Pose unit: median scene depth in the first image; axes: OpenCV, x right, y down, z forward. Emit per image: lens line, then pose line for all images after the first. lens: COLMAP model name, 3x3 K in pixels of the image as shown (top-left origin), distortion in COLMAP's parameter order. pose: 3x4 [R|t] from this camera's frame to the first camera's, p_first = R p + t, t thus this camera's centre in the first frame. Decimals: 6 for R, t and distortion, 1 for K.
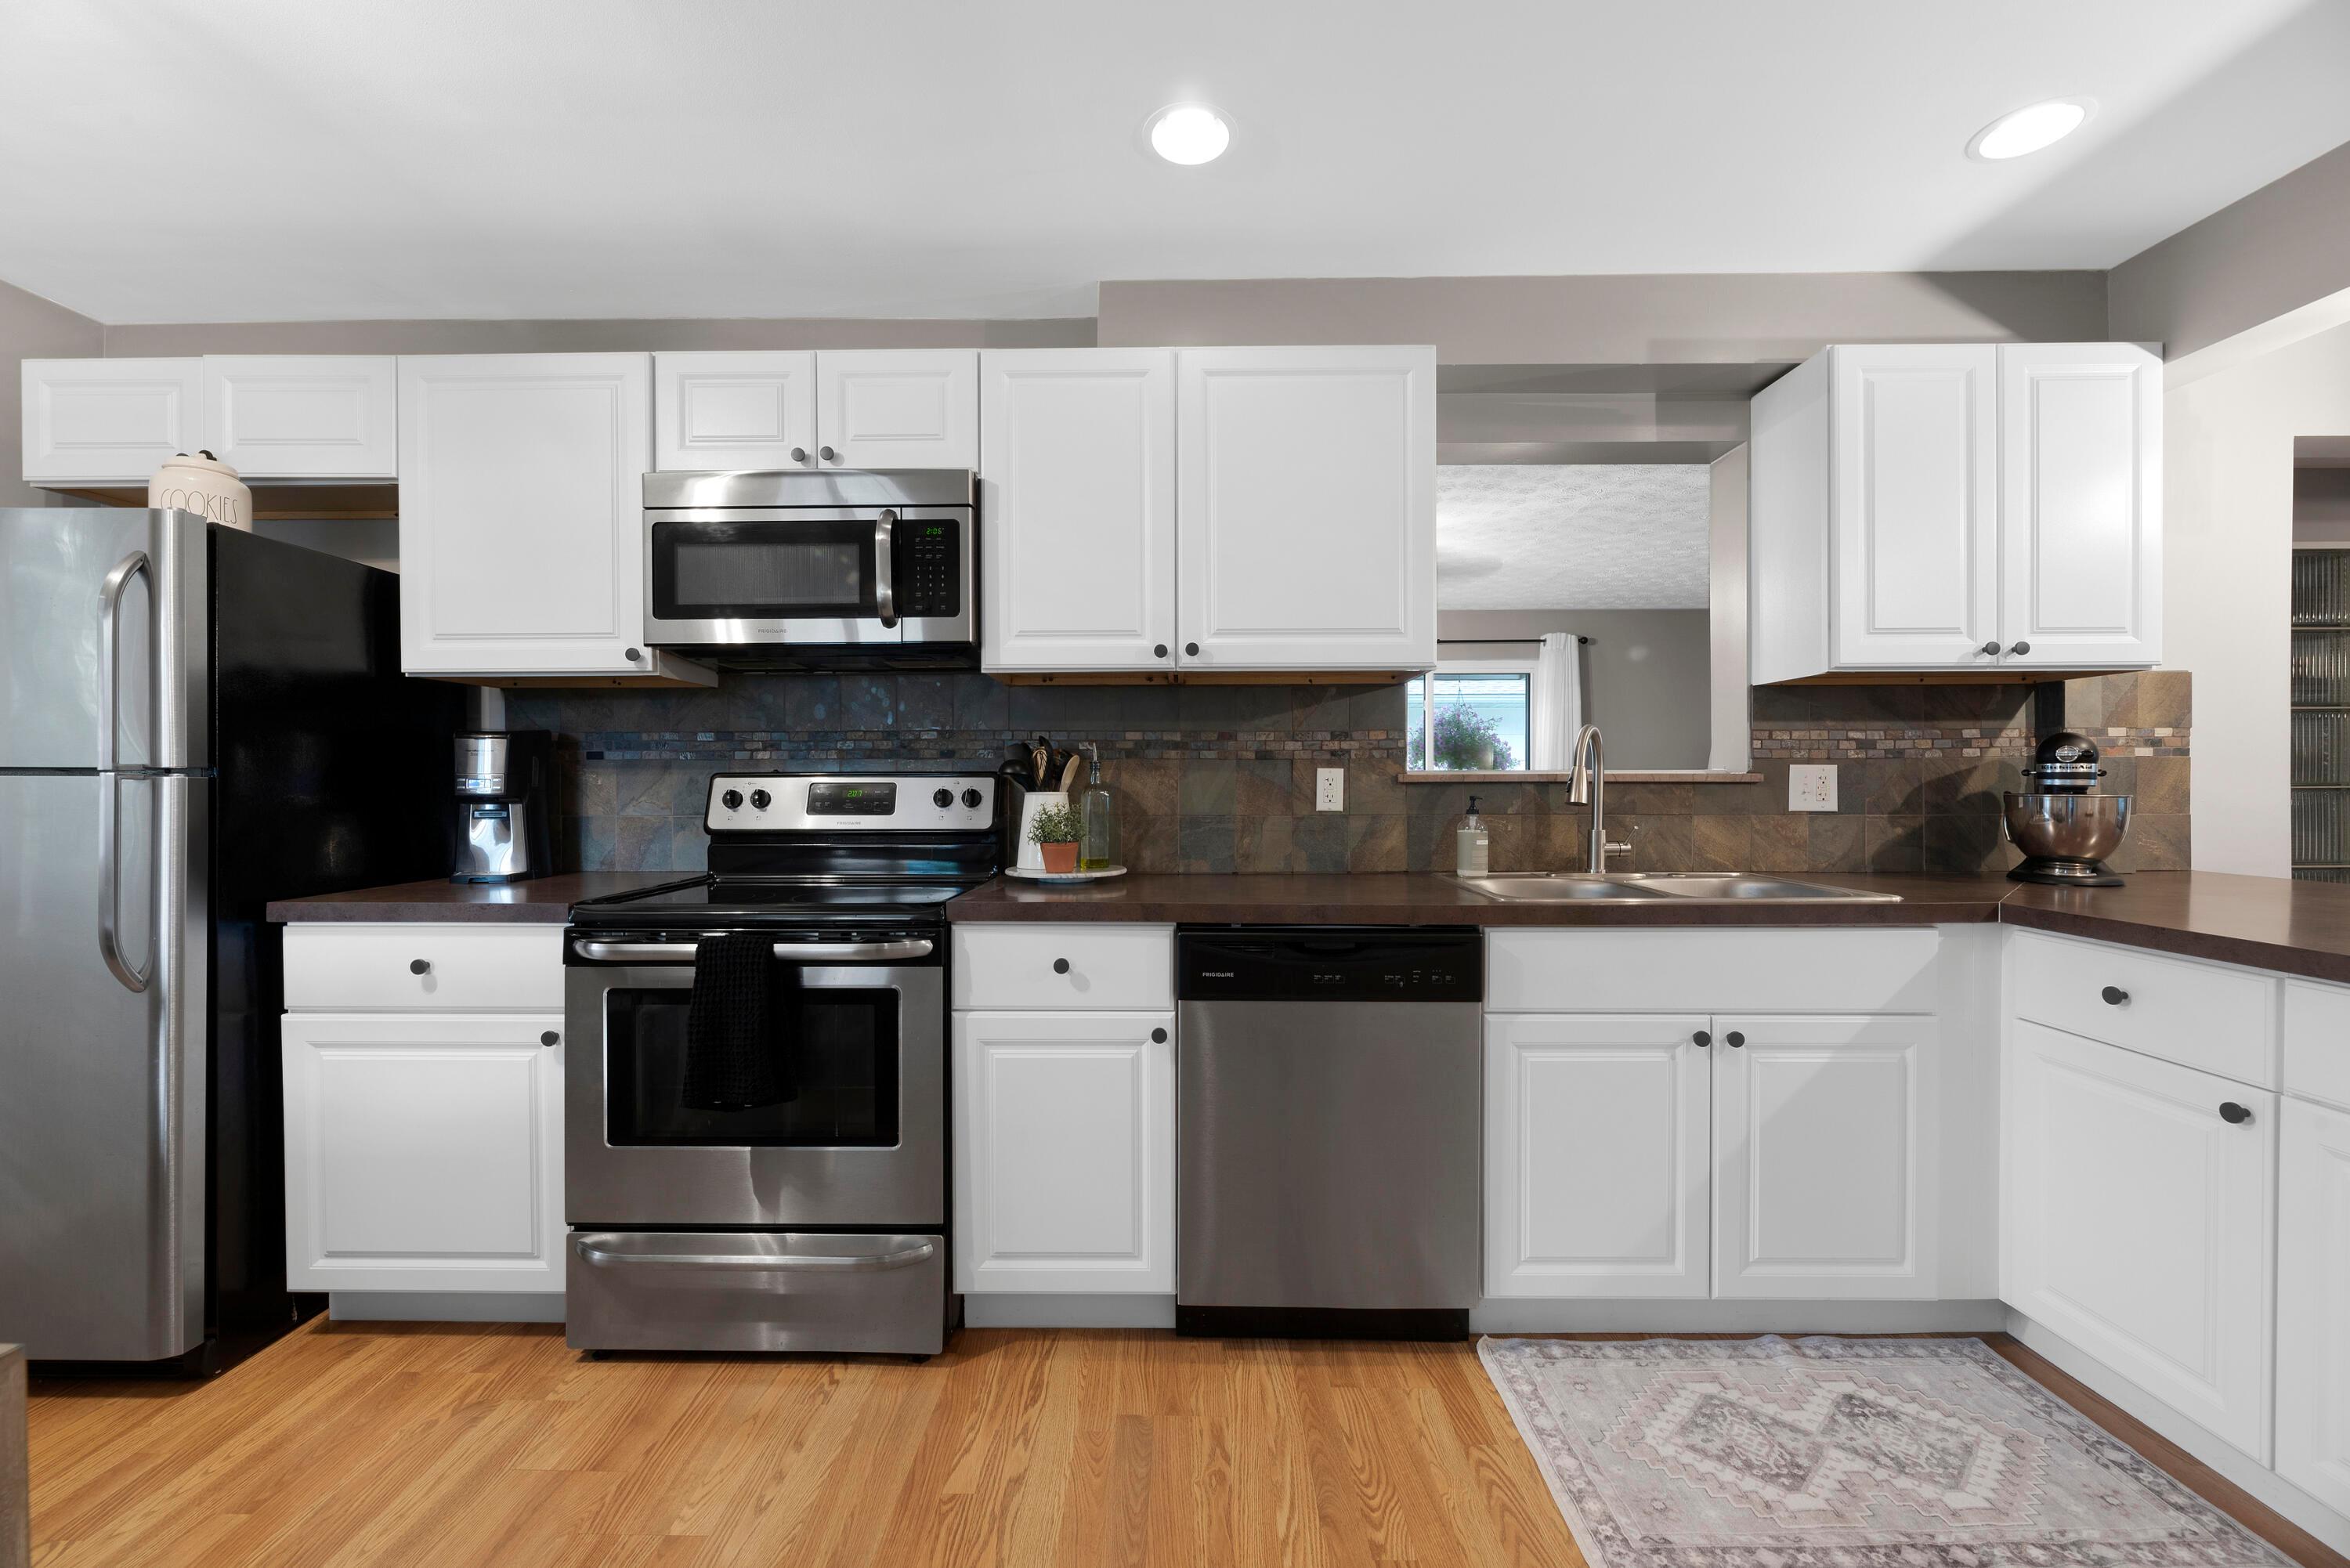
lens RADIAL K [[957.9, 0, 1167.3], [0, 957.9, 791.4], [0, 0, 1]] dist [-0.001080, -0.000206]
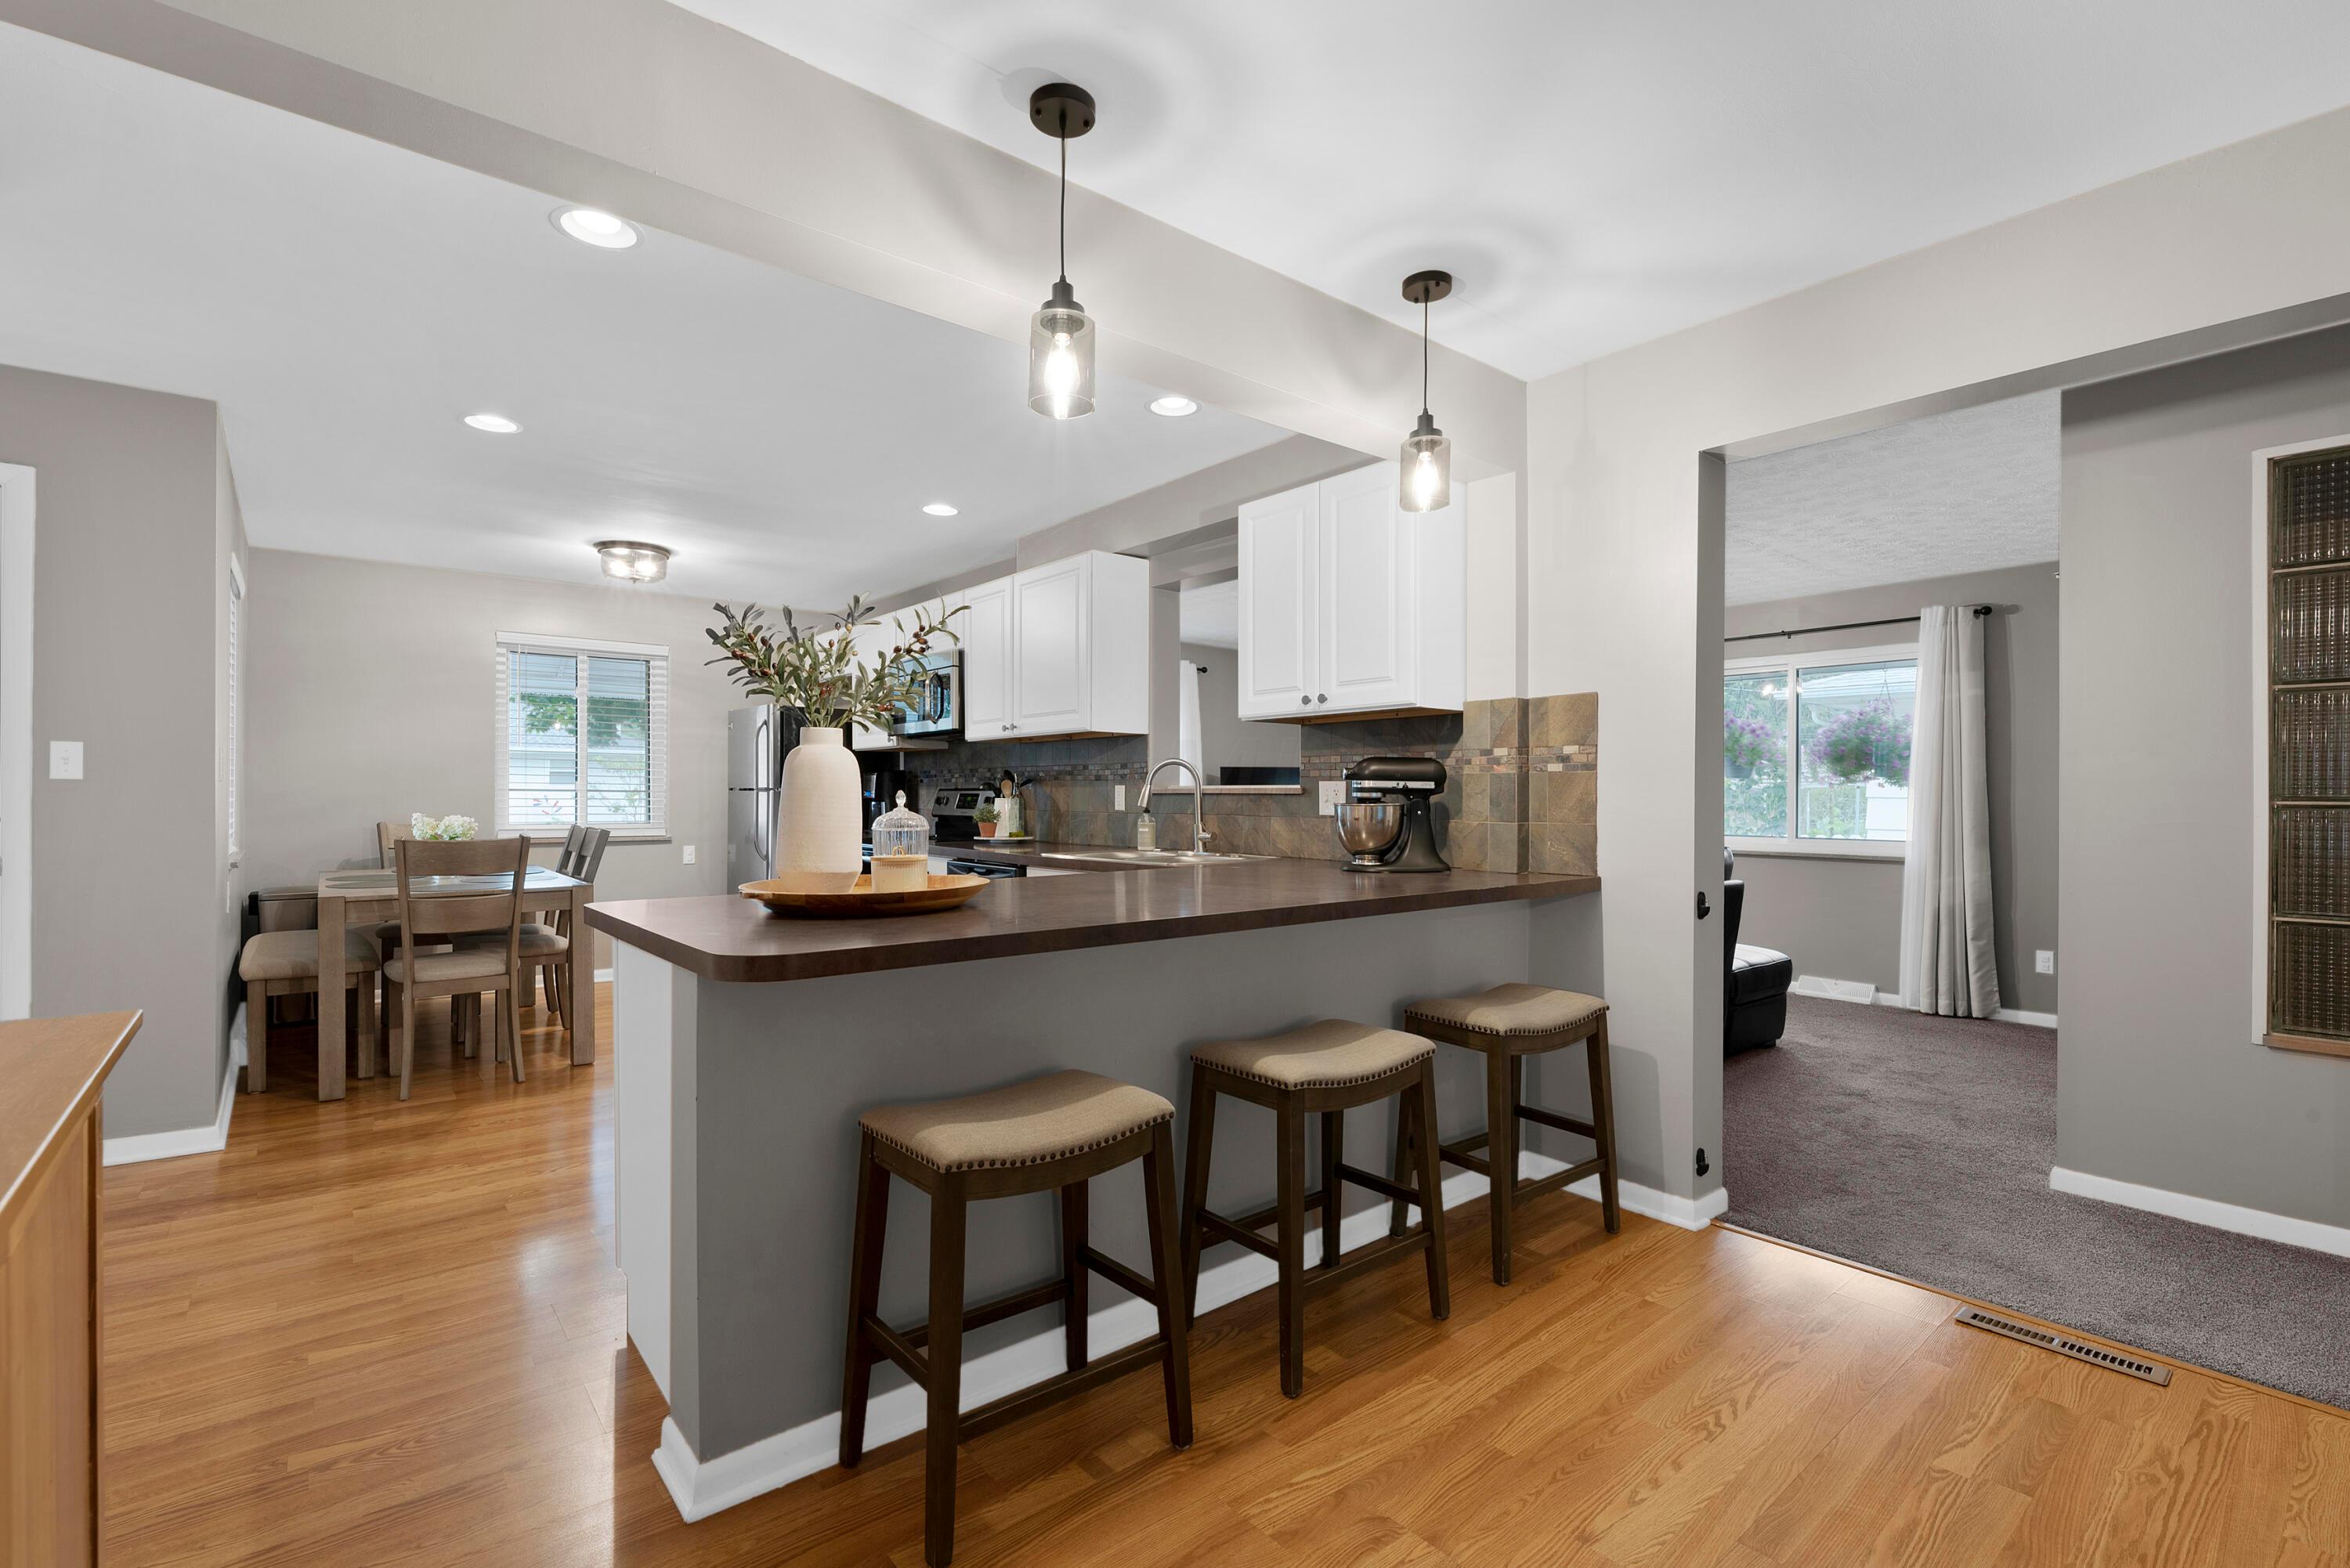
lens RADIAL K [[1074.1, 0, 1175.6], [0, 1074.1, 796.7], [0, 0, 1]] dist [-0.000698, 0.000099]
pose [[0.640727, 0.004216, -0.767757, 1.961515], [-0.008081, 0.999967, -0.001253, -0.002363], [0.767726, 0.007007, 0.640740, -0.169784]]
